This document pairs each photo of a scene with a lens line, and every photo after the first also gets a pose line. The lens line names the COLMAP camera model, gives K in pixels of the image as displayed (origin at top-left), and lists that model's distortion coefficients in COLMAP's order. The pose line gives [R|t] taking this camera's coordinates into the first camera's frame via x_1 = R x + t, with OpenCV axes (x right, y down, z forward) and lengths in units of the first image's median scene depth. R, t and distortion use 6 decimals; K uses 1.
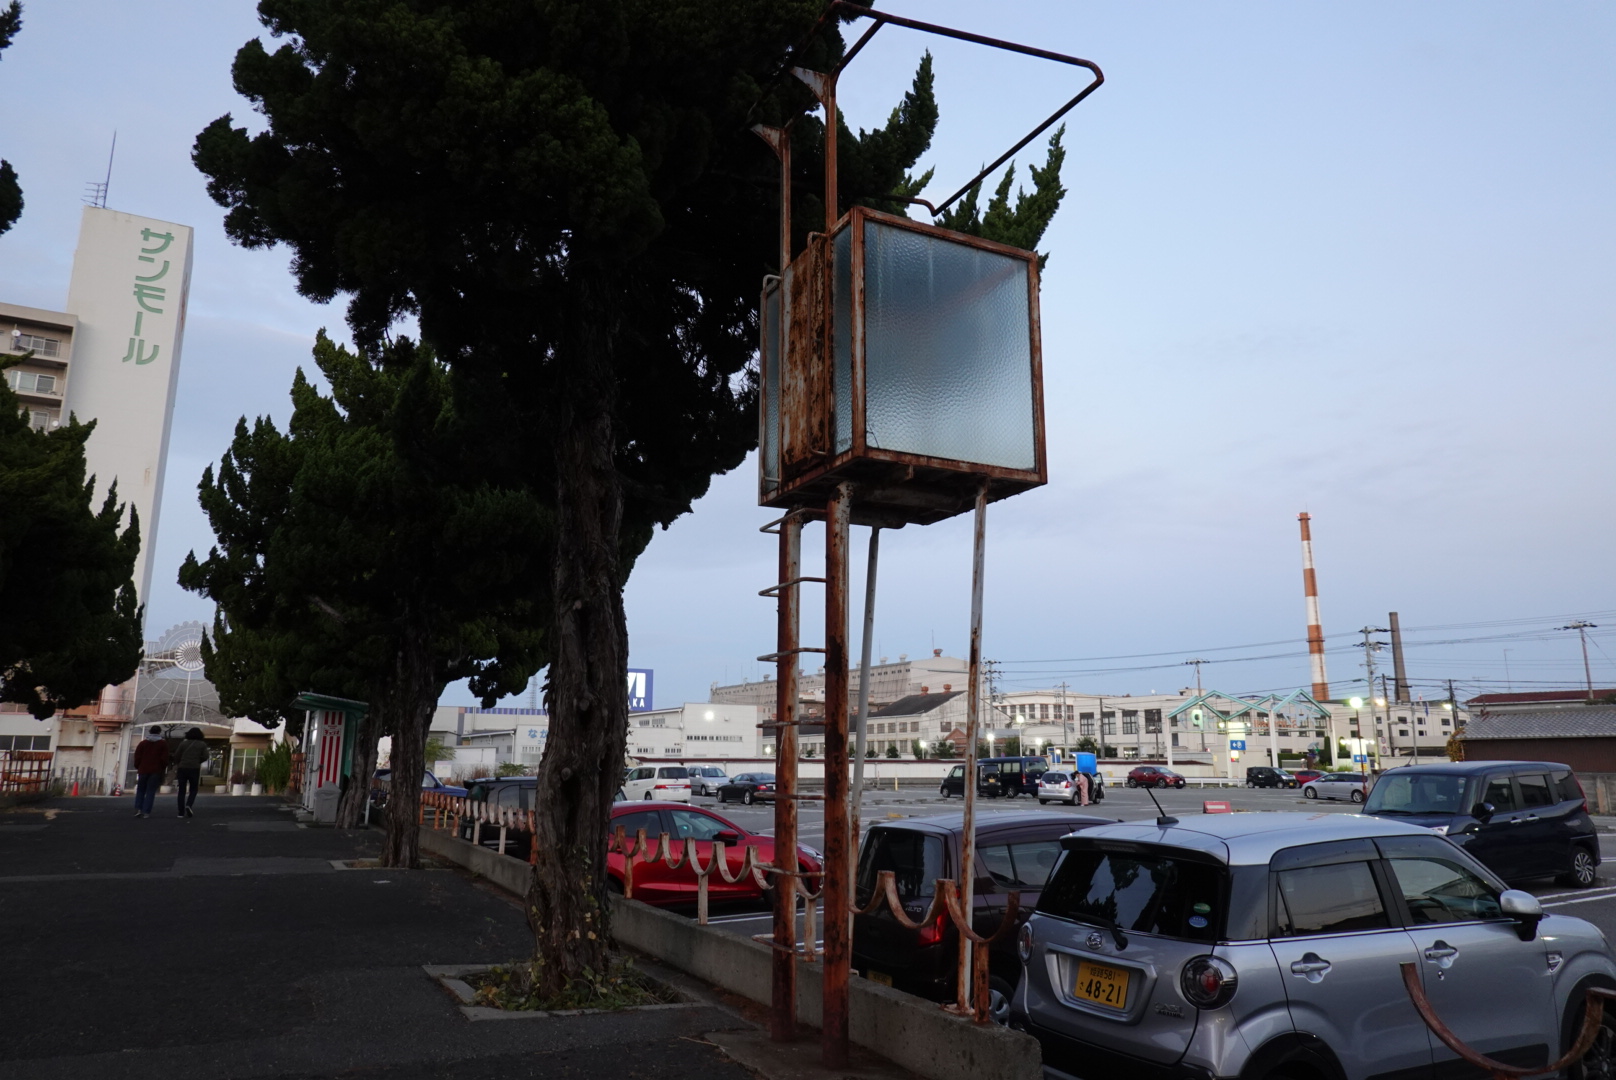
lens RADIAL K [[1074.6, 0, 808.5], [0, 1074.6, 533.3], [0, 0, 1]] dist [0.002182, -0.003124]
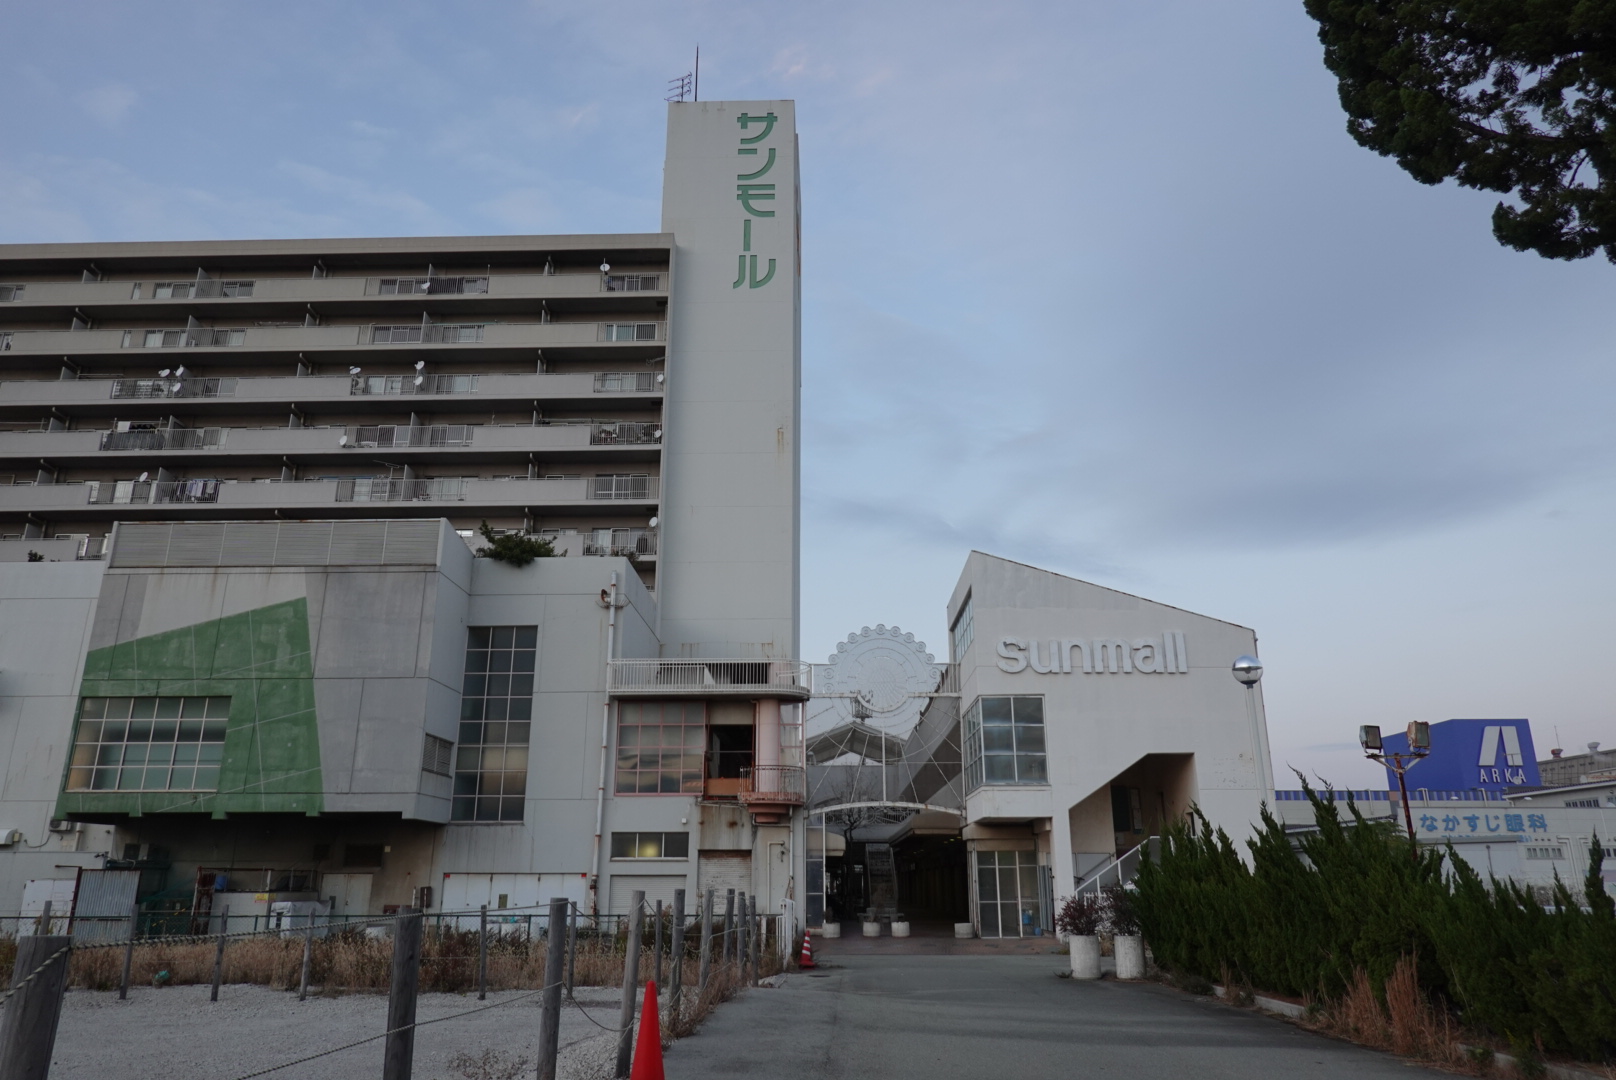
lens RADIAL K [[1074.6, 0, 802.6], [0, 1074.6, 540.9], [0, 0, 1]] dist [0.002182, -0.003124]
pose [[0.856984, -0.153995, -0.491797, -0.286214], [0.106598, 0.986641, -0.123192, 0.093310], [0.504198, 0.053149, 0.861951, 0.436698]]
